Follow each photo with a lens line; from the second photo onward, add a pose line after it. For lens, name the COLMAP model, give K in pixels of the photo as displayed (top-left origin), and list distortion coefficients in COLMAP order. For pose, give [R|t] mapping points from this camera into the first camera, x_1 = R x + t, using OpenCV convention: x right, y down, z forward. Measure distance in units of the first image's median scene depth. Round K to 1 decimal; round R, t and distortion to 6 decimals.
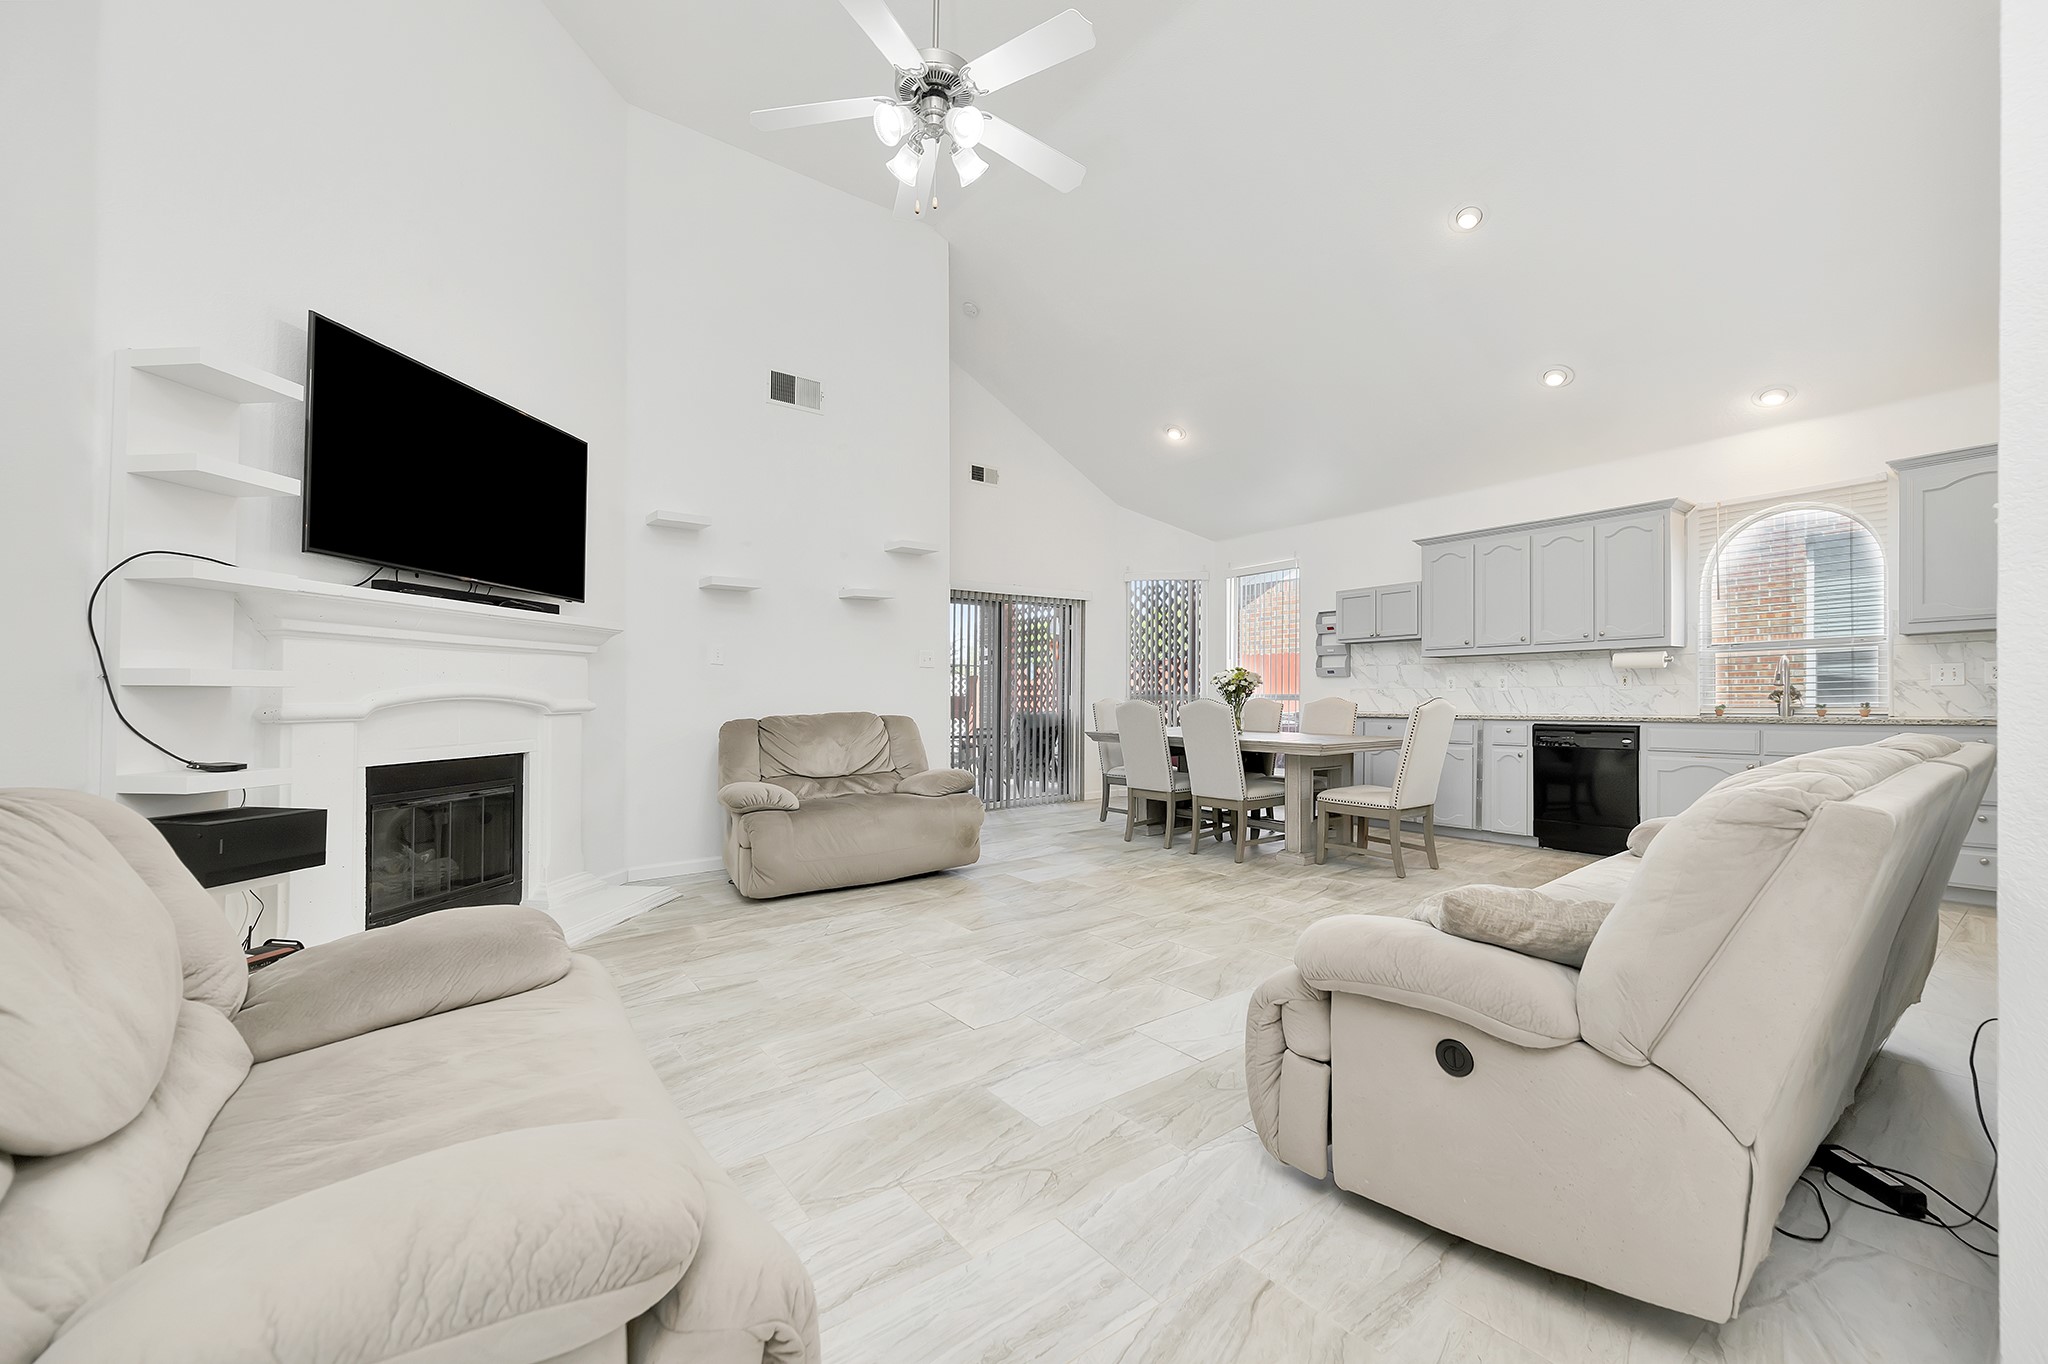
lens RADIAL K [[817.3, 0, 1025.3], [0, 817.3, 684.5], [0, 0, 1]] dist [-0.003357, -0.000053]
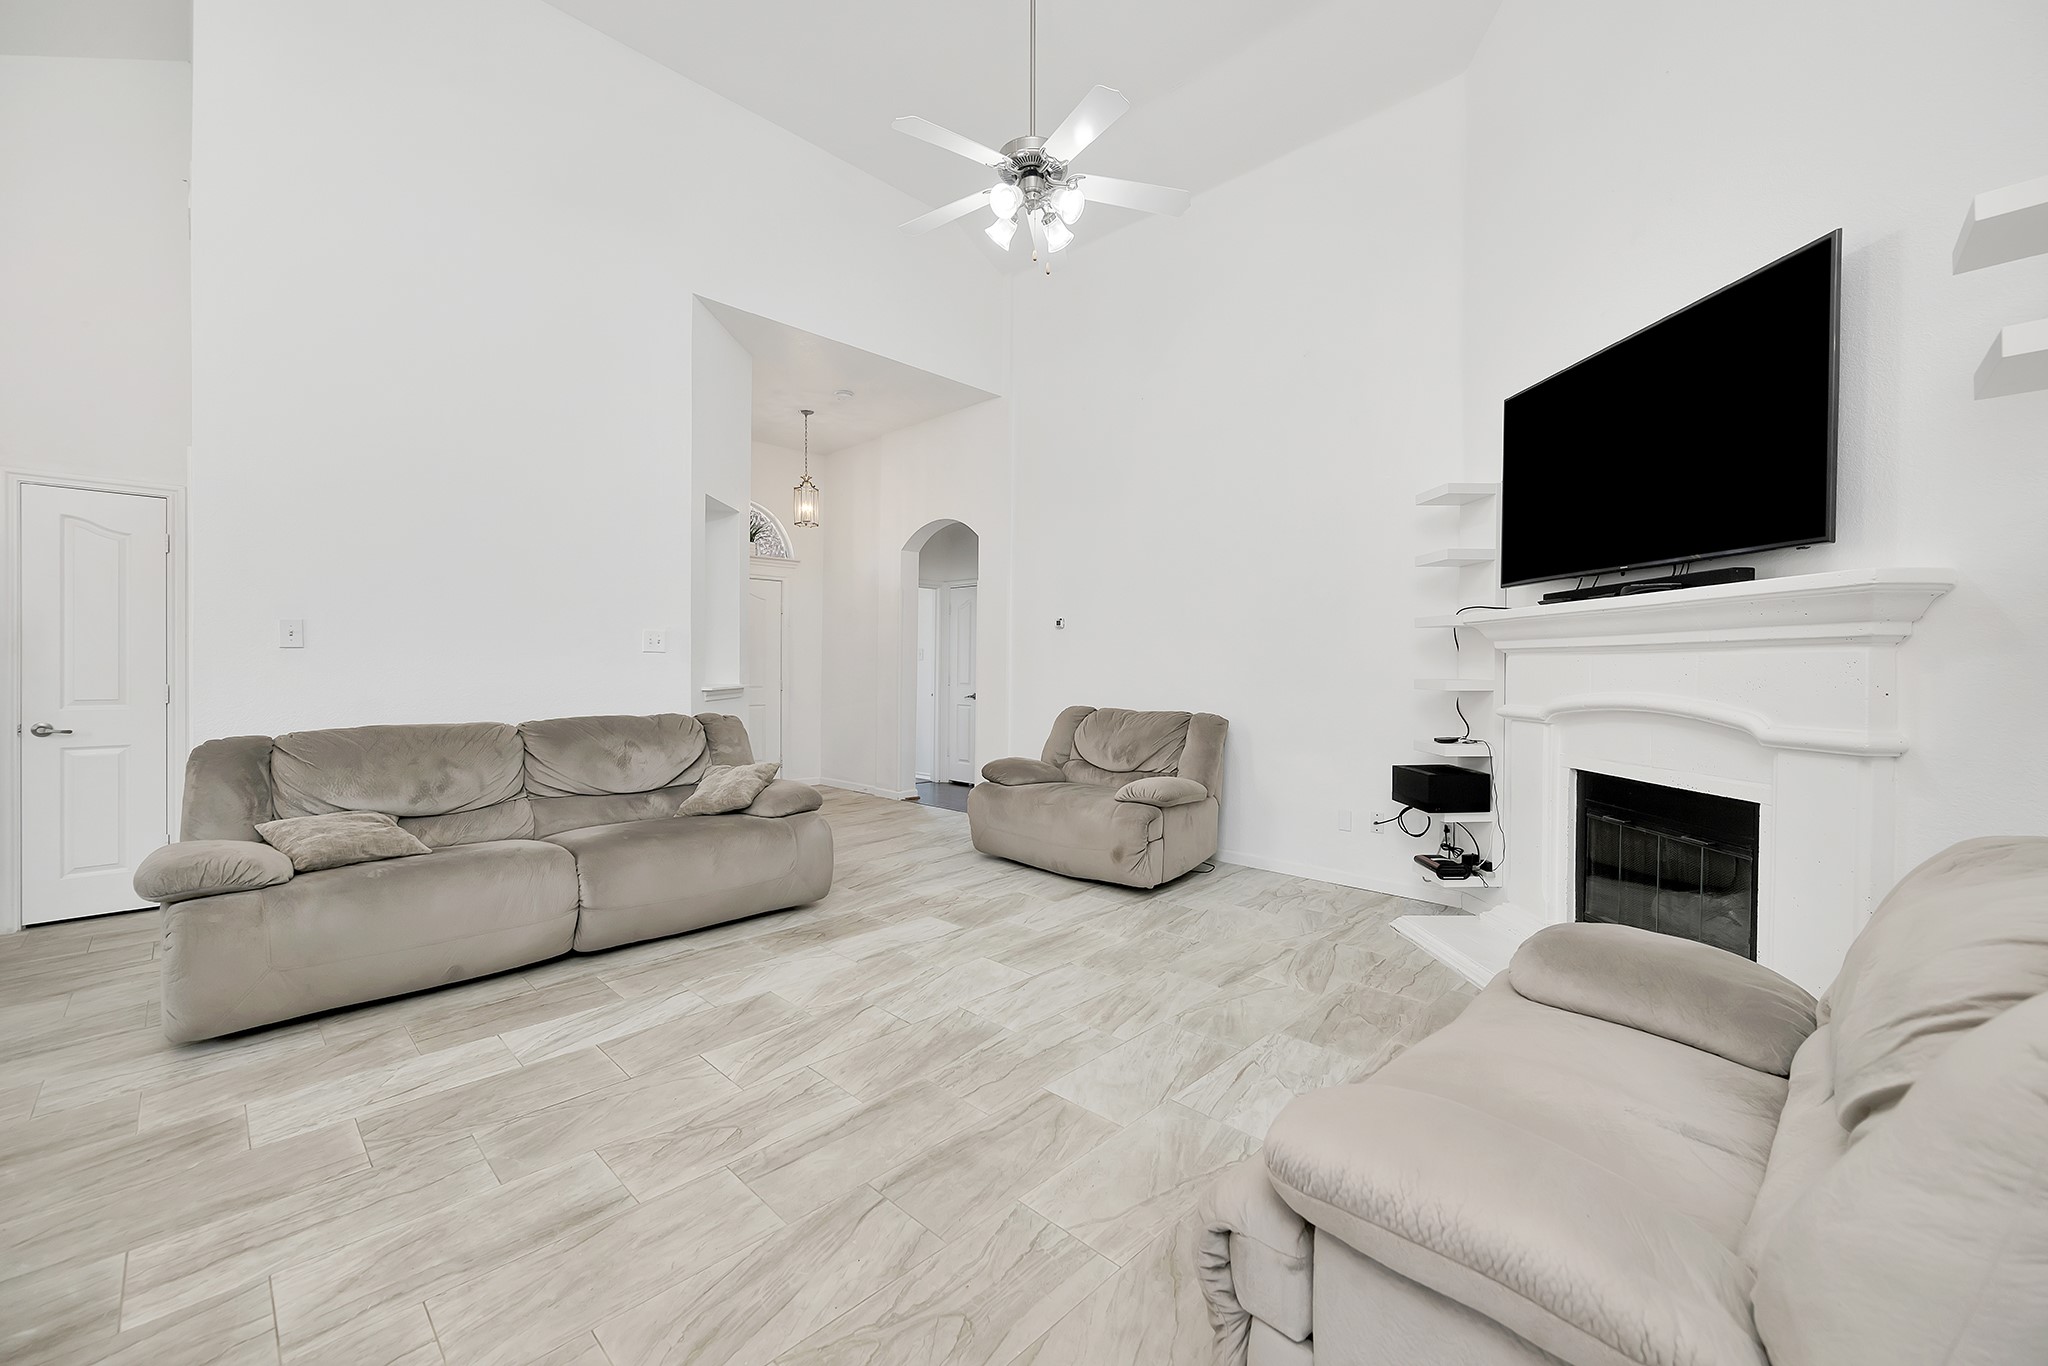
lens RADIAL K [[817.3, 0, 1032.9], [0, 817.3, 675.3], [0, 0, 1]] dist [-0.003357, -0.000053]
pose [[-0.986978, -0.001898, -0.160842, 0.056192], [-0.002499, 0.999991, 0.003534, -0.021599], [0.160834, 0.003890, -0.986974, 1.871506]]
